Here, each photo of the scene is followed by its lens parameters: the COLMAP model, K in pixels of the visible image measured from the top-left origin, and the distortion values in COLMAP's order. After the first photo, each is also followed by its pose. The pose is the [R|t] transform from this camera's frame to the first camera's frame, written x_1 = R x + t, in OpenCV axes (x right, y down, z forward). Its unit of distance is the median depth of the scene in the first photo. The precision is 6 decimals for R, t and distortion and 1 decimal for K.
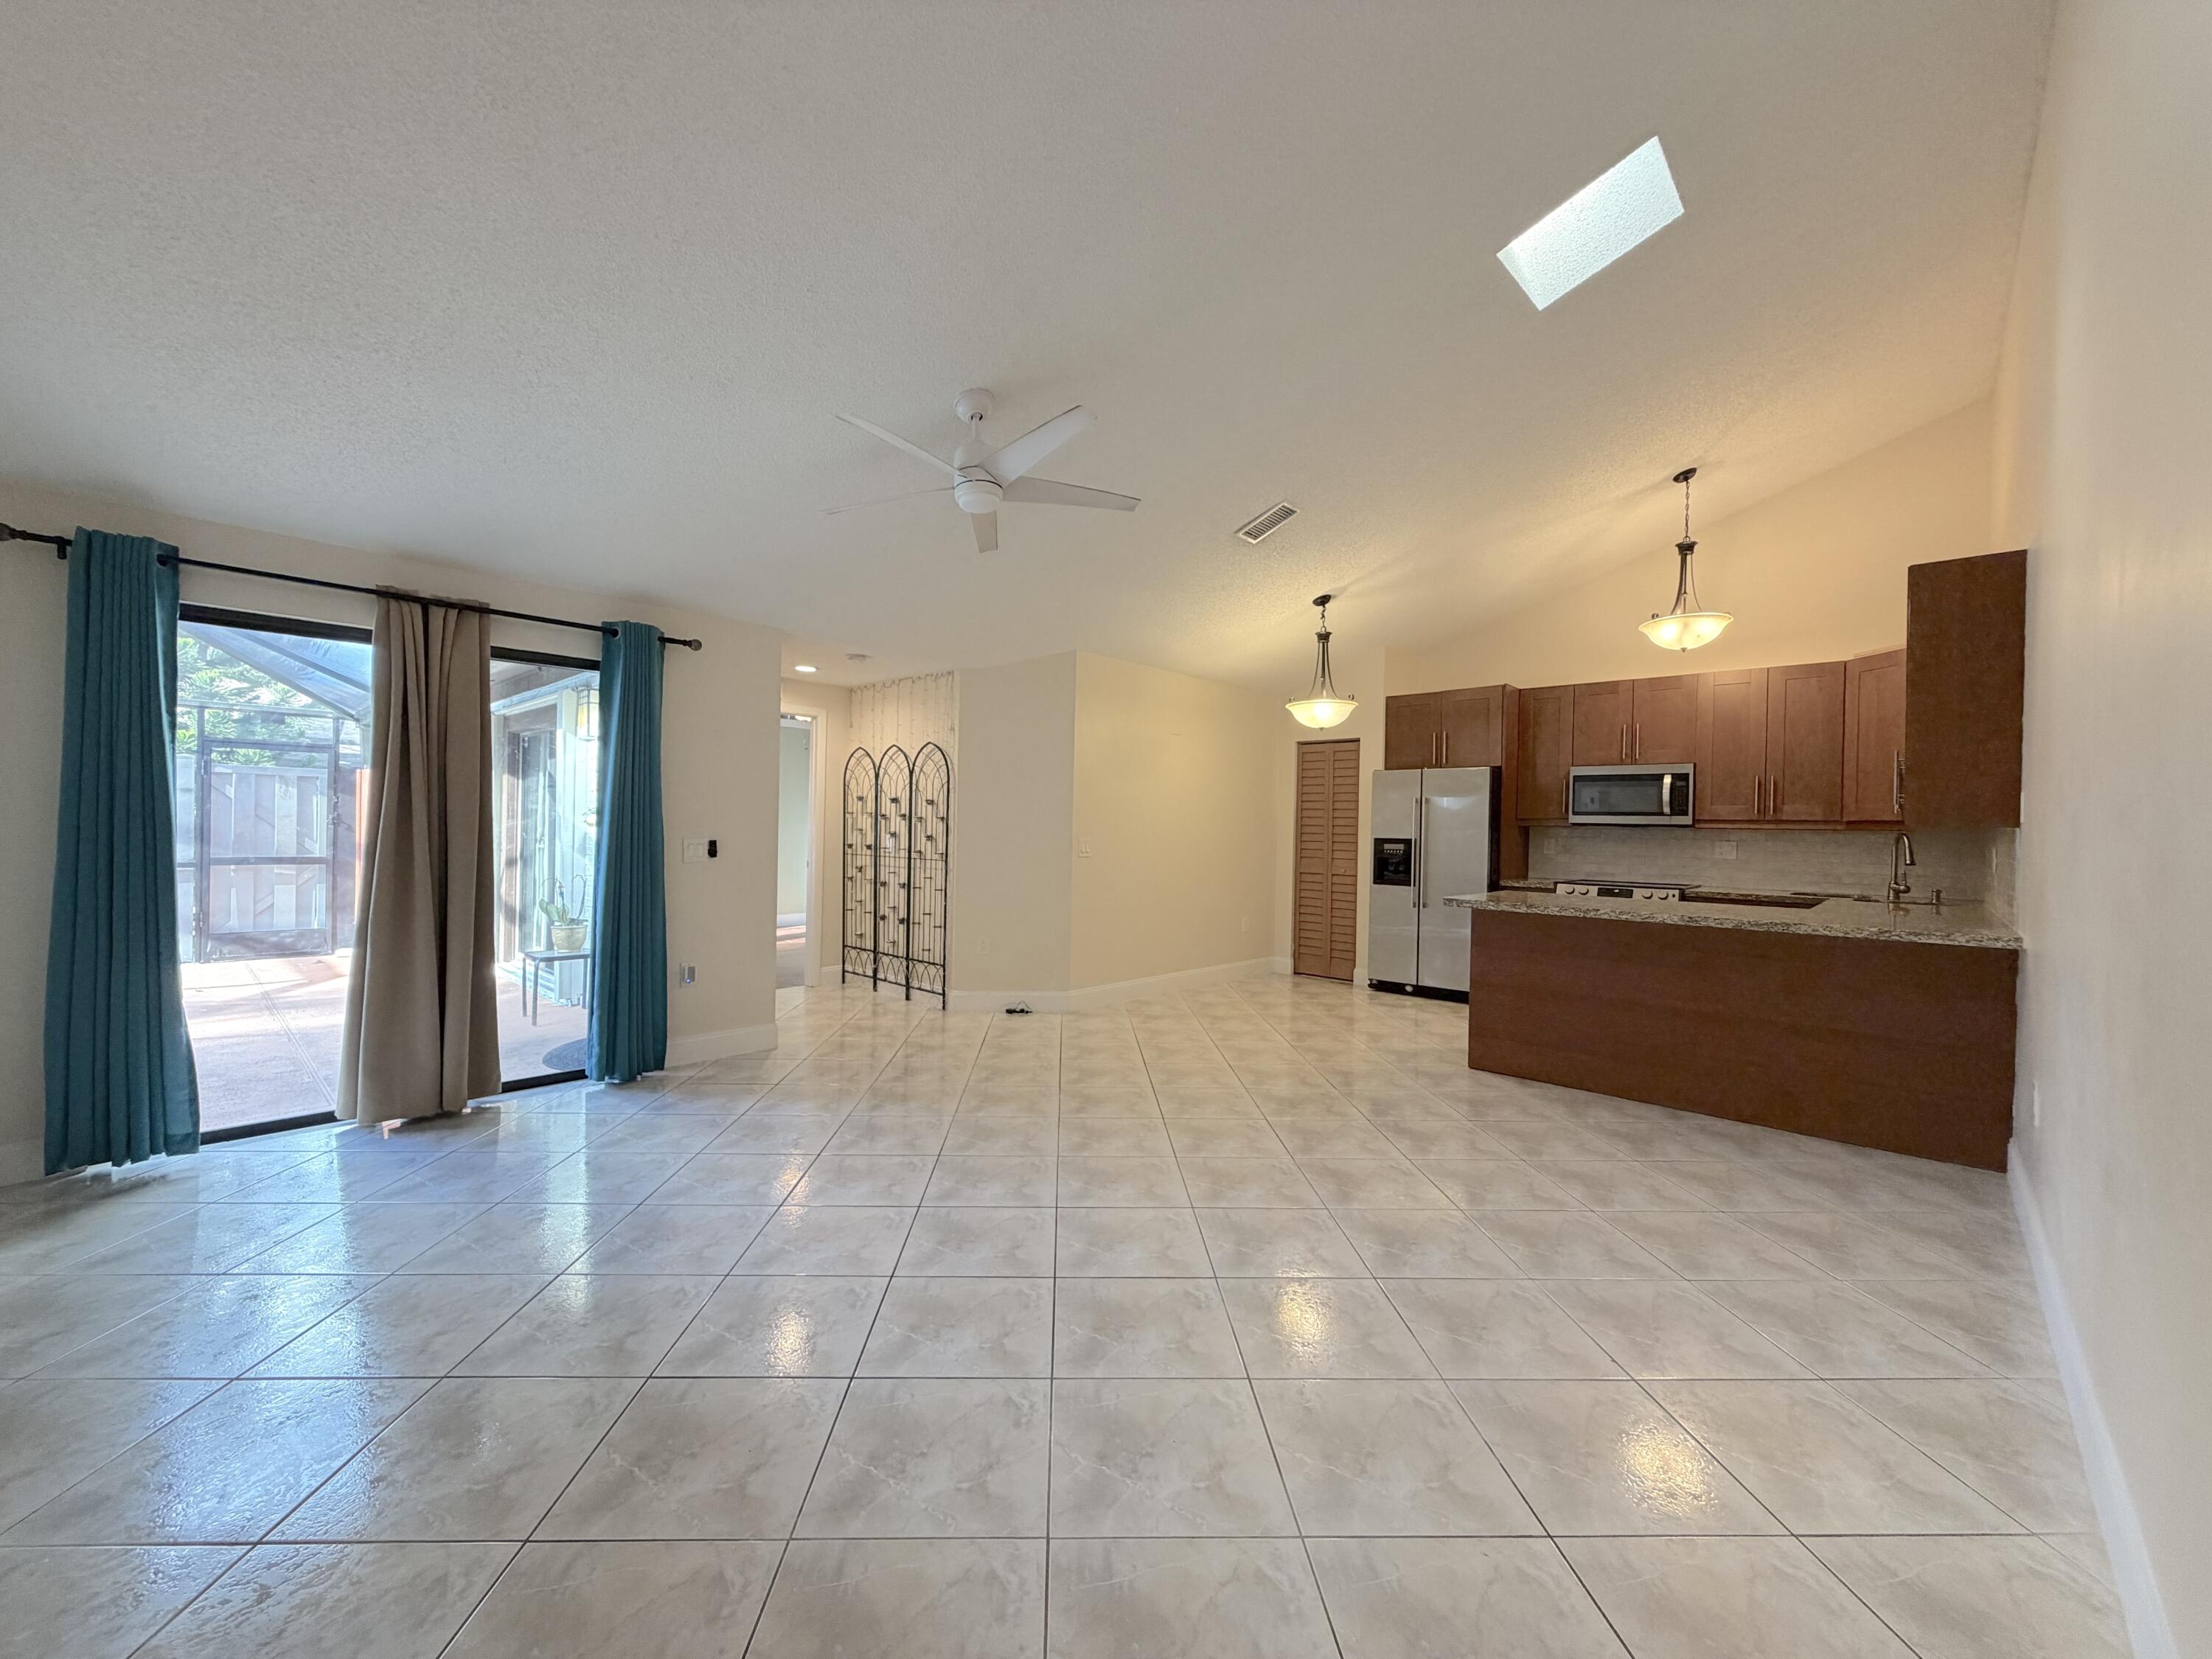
lens RADIAL K [[880.4, 0, 1083.0], [0, 880.4, 831.0], [0, 0, 1]] dist [-0.002021, -0.000236]
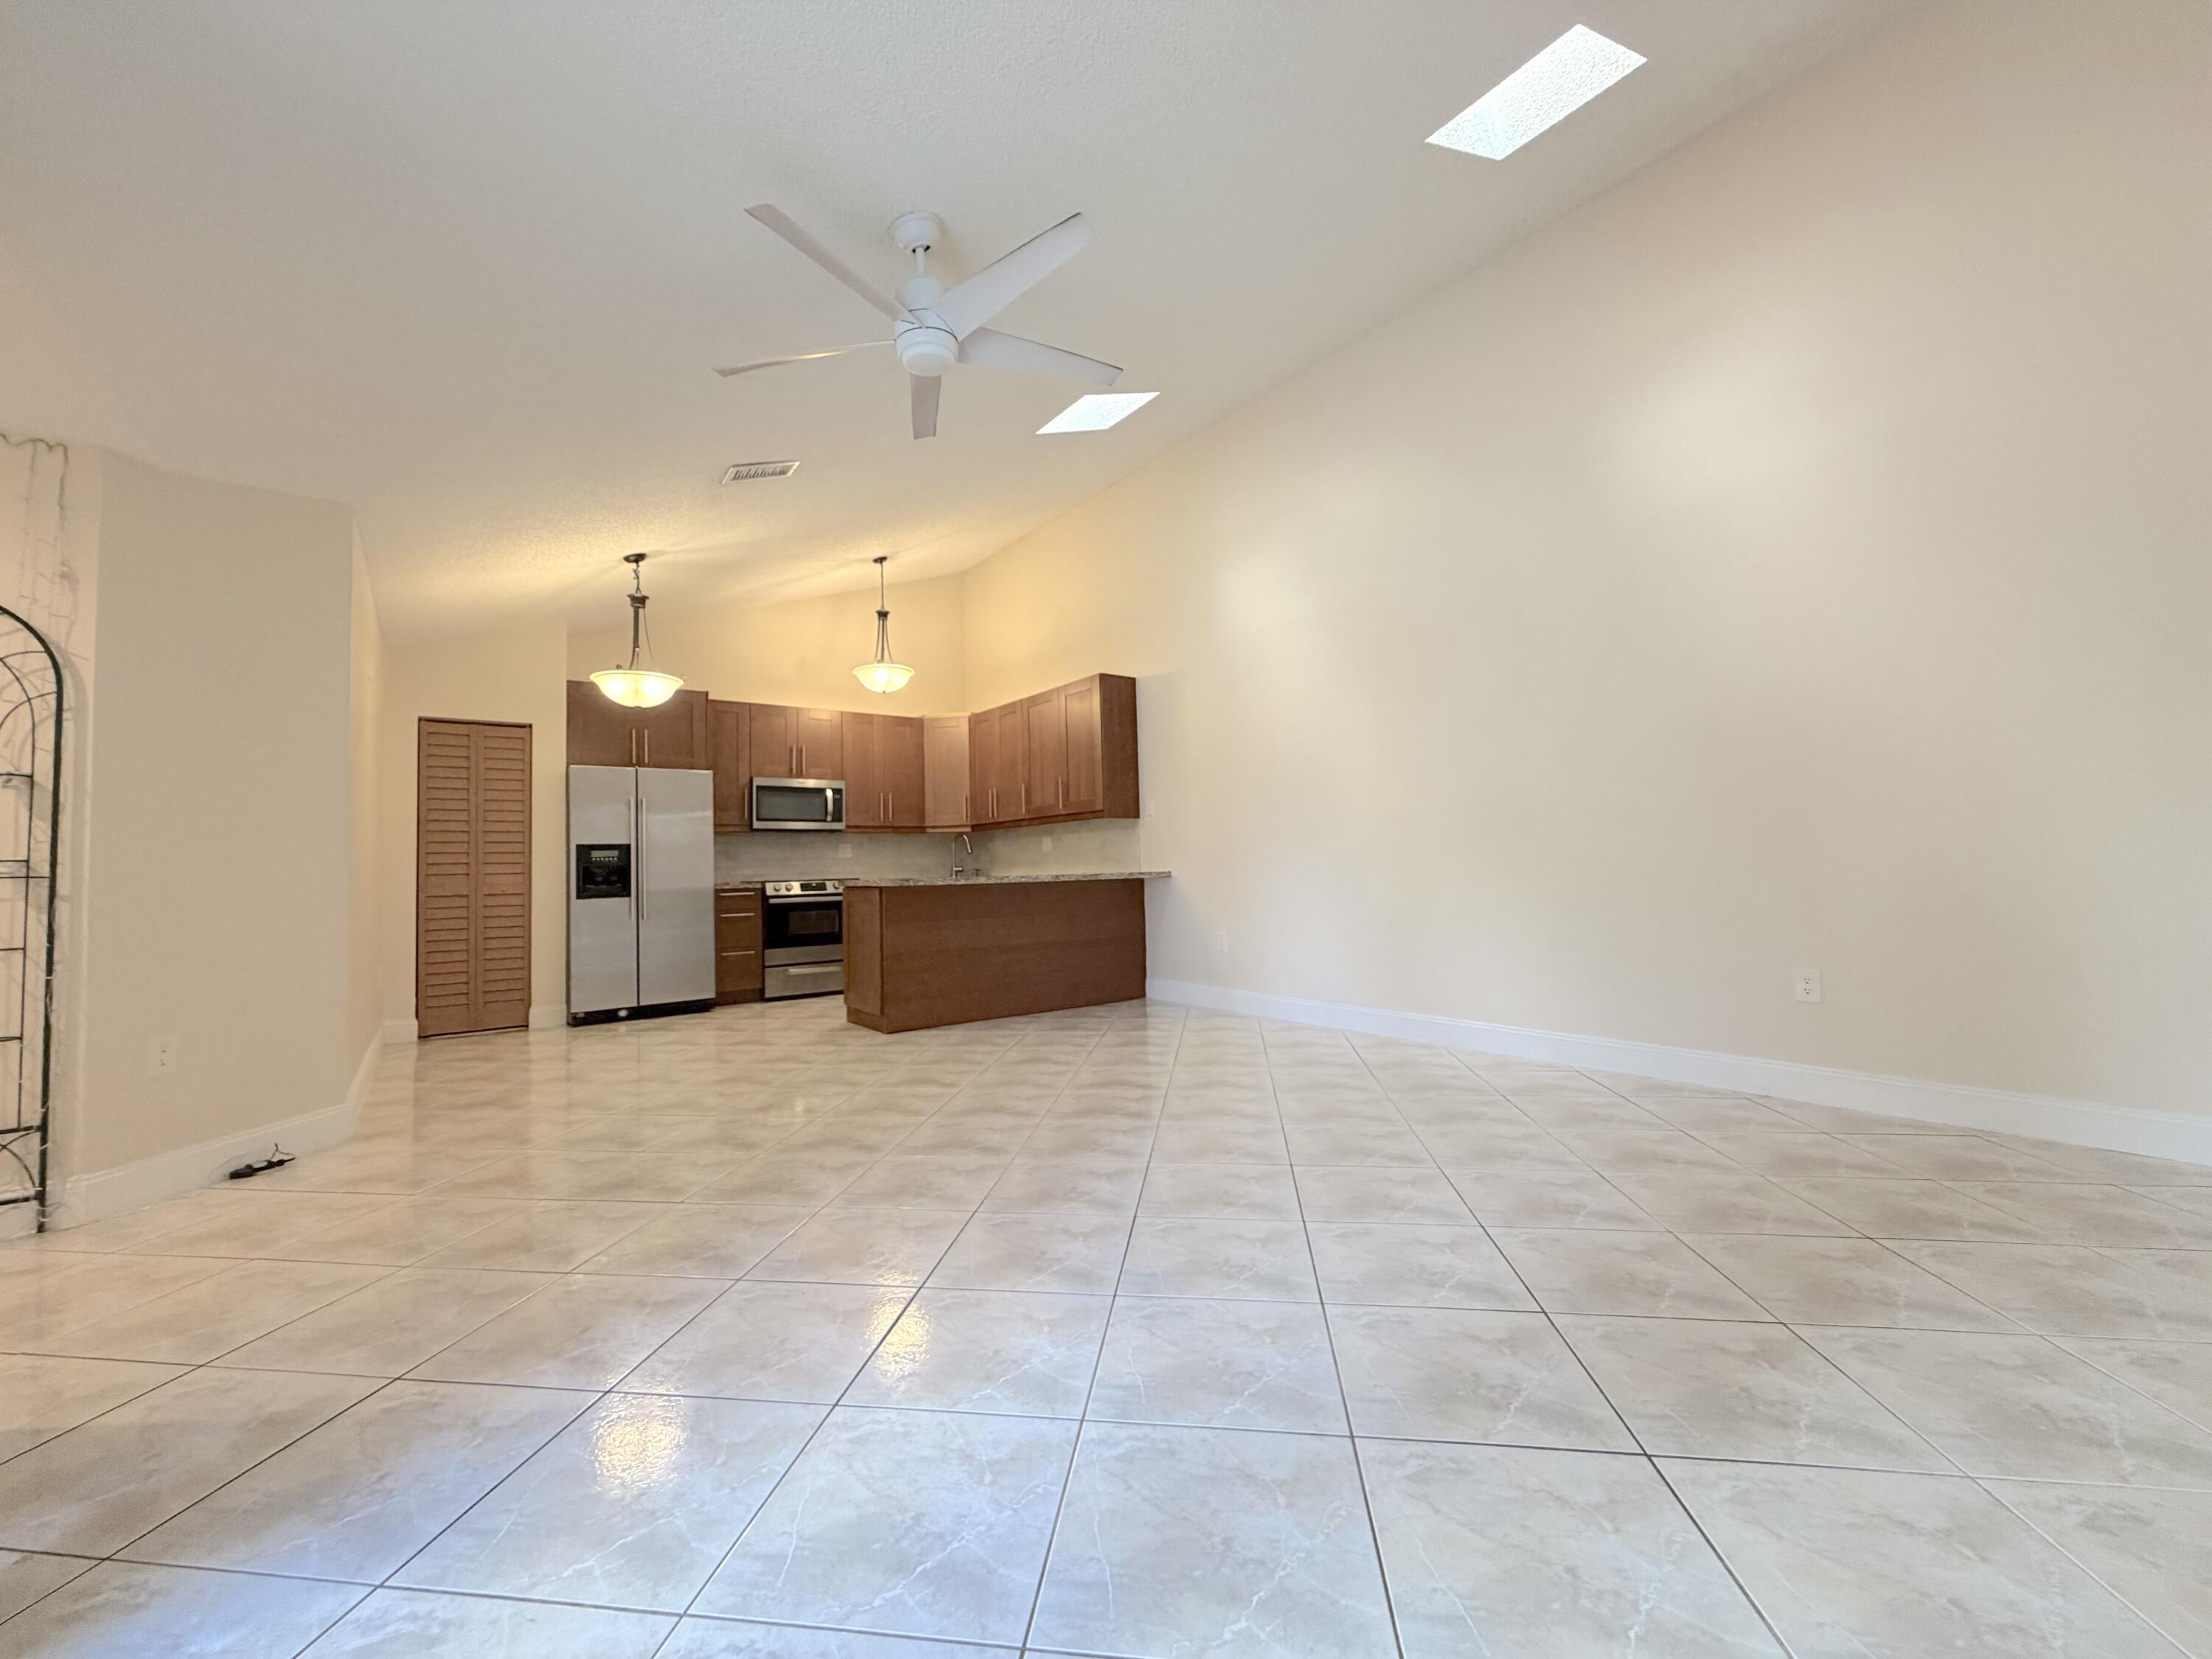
lens RADIAL K [[884.3, 0, 1100.7], [0, 884.3, 830.6], [0, 0, 1]] dist [-0.000651, -0.000295]
pose [[0.161143, 0.021492, 0.986697, -0.494904], [0.035024, 0.999009, -0.027480, 0.041524], [-0.986309, 0.038986, 0.160230, 0.429097]]
